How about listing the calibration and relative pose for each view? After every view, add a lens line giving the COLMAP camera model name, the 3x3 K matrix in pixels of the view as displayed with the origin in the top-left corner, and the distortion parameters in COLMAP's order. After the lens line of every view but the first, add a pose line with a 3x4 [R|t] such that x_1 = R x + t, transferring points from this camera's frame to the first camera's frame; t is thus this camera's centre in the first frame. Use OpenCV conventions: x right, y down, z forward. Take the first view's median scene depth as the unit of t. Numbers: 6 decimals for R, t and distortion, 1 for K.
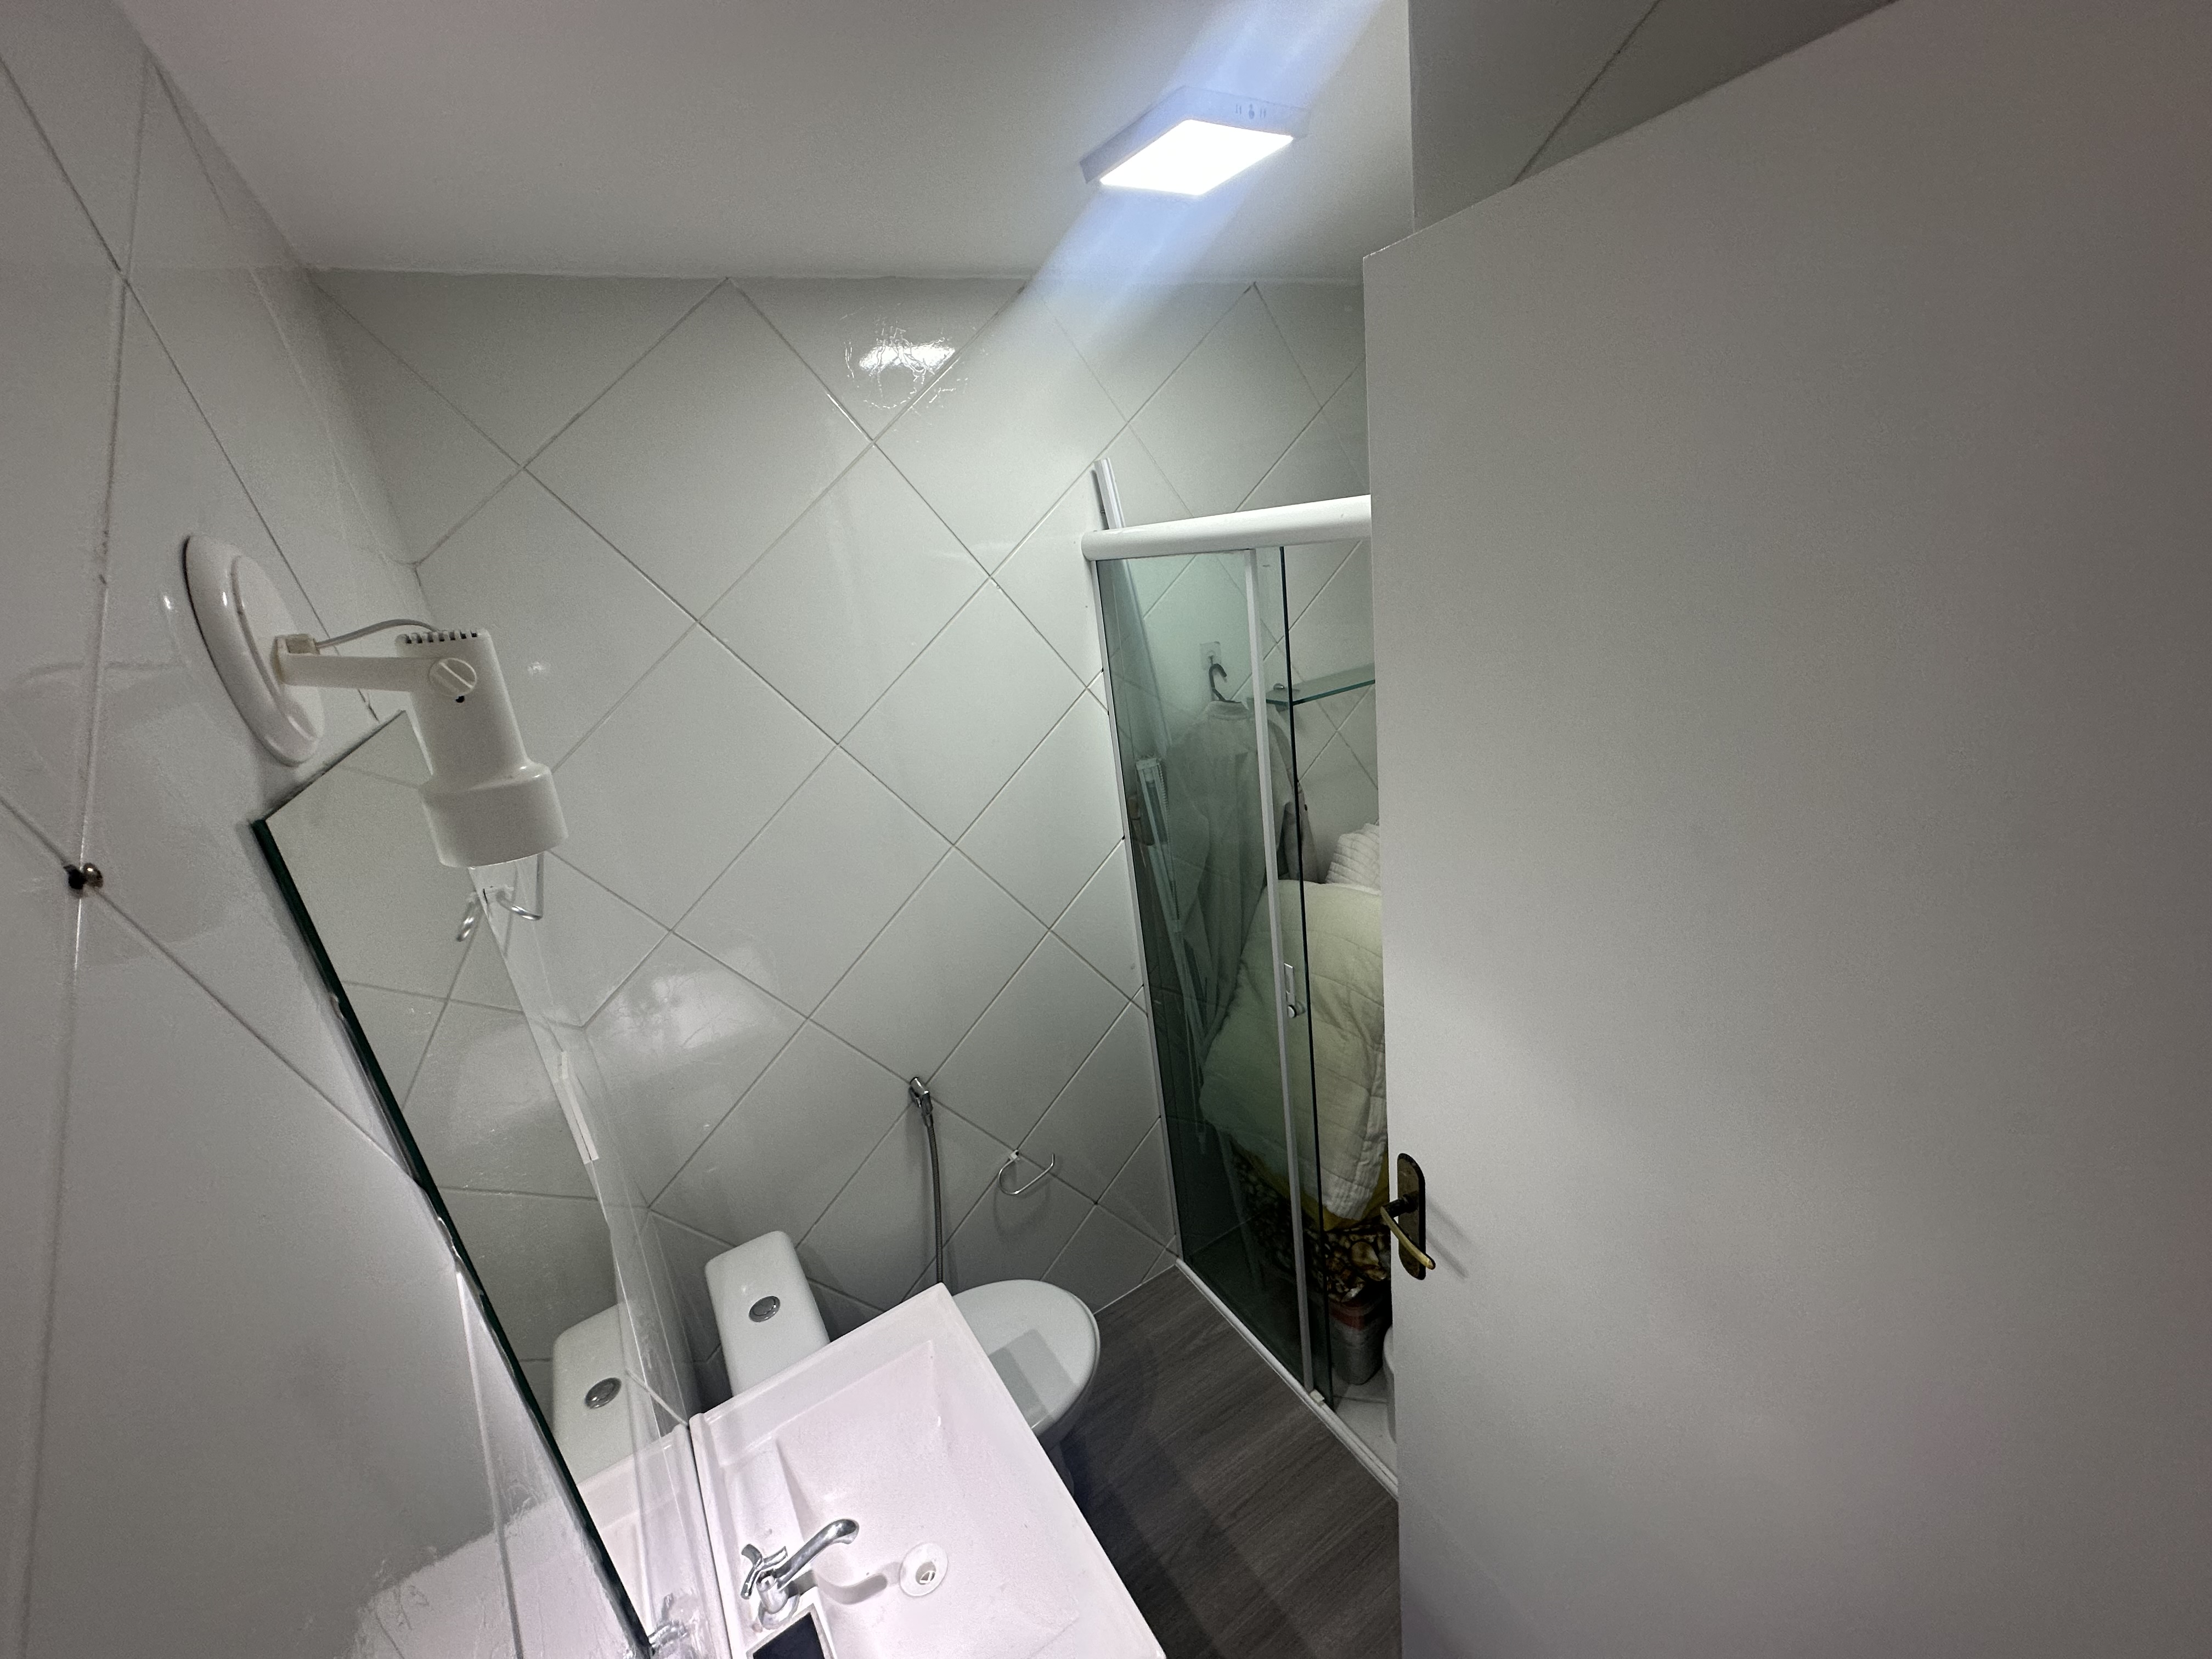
lens RADIAL K [[882.0, 0, 1106.0], [0, 882.0, 829.5], [0, 0, 1]] dist [-0.001492, 0.000569]
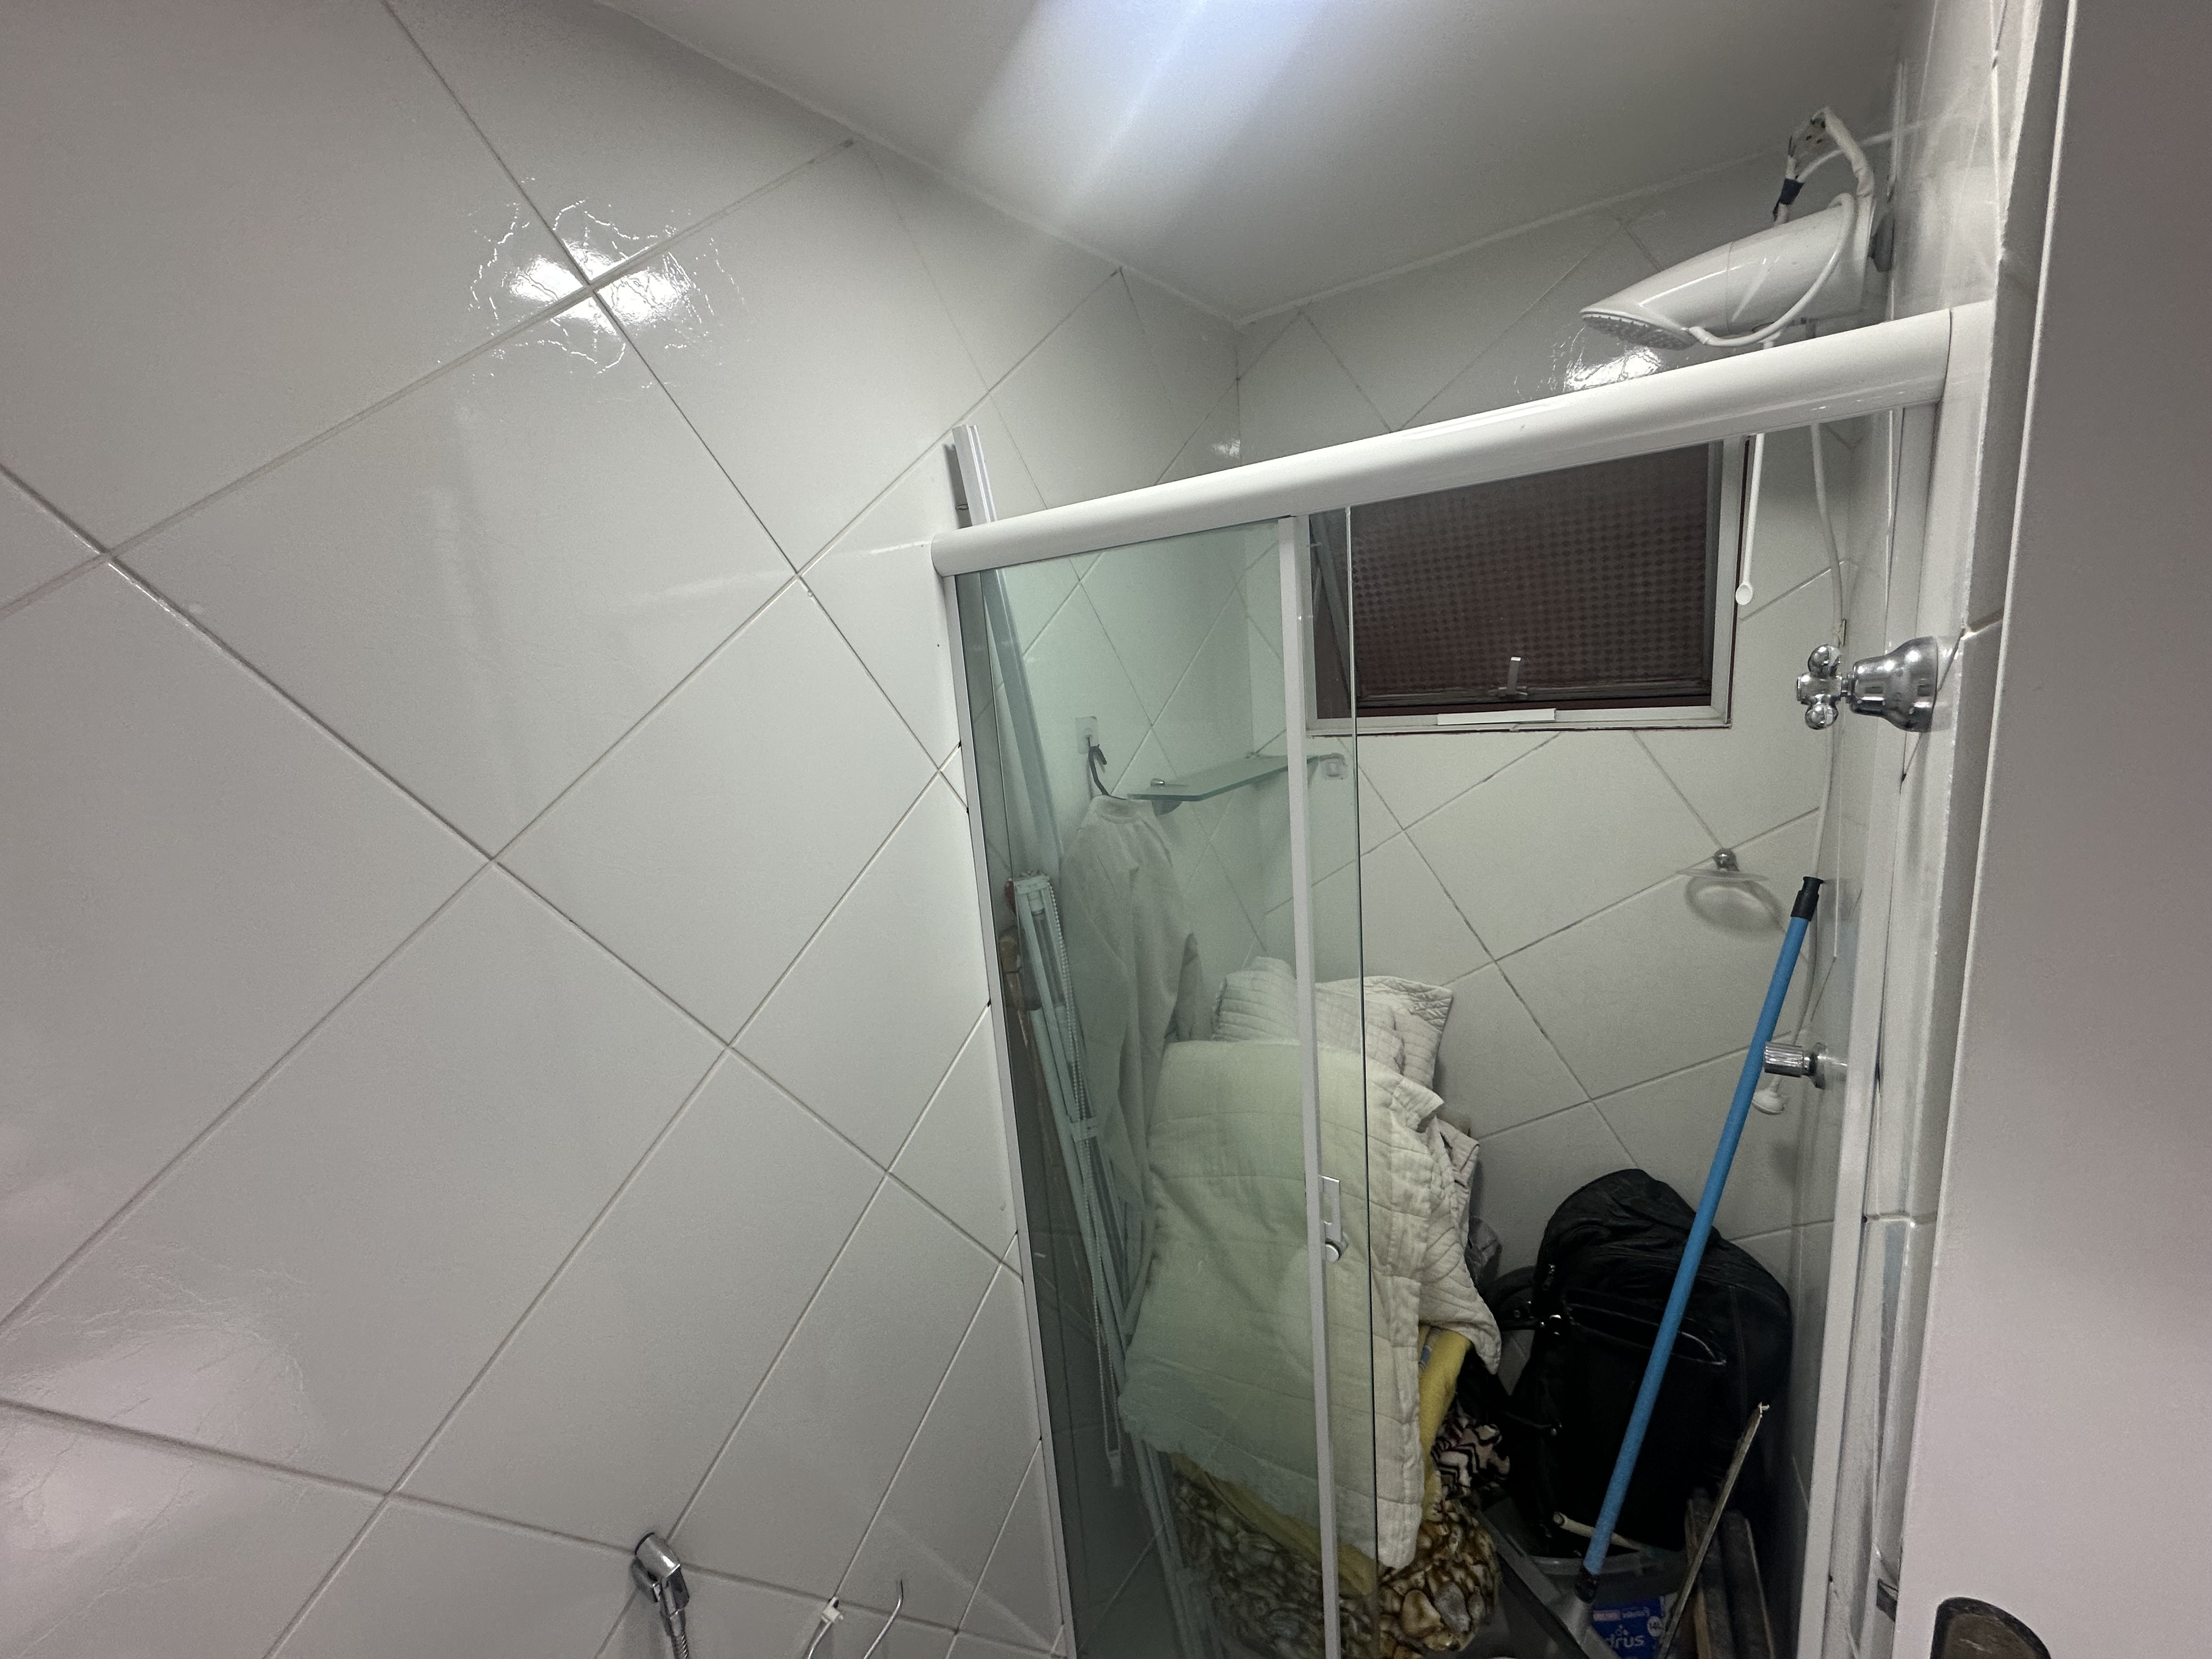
lens RADIAL K [[882.0, 0, 1106.0], [0, 882.0, 829.5], [0, 0, 1]] dist [-0.001492, 0.000569]
pose [[0.929077, -0.026961, 0.368903, -0.141699], [0.093229, 0.982210, -0.163011, -0.002200], [-0.357945, 0.185842, 0.915062, 0.364390]]
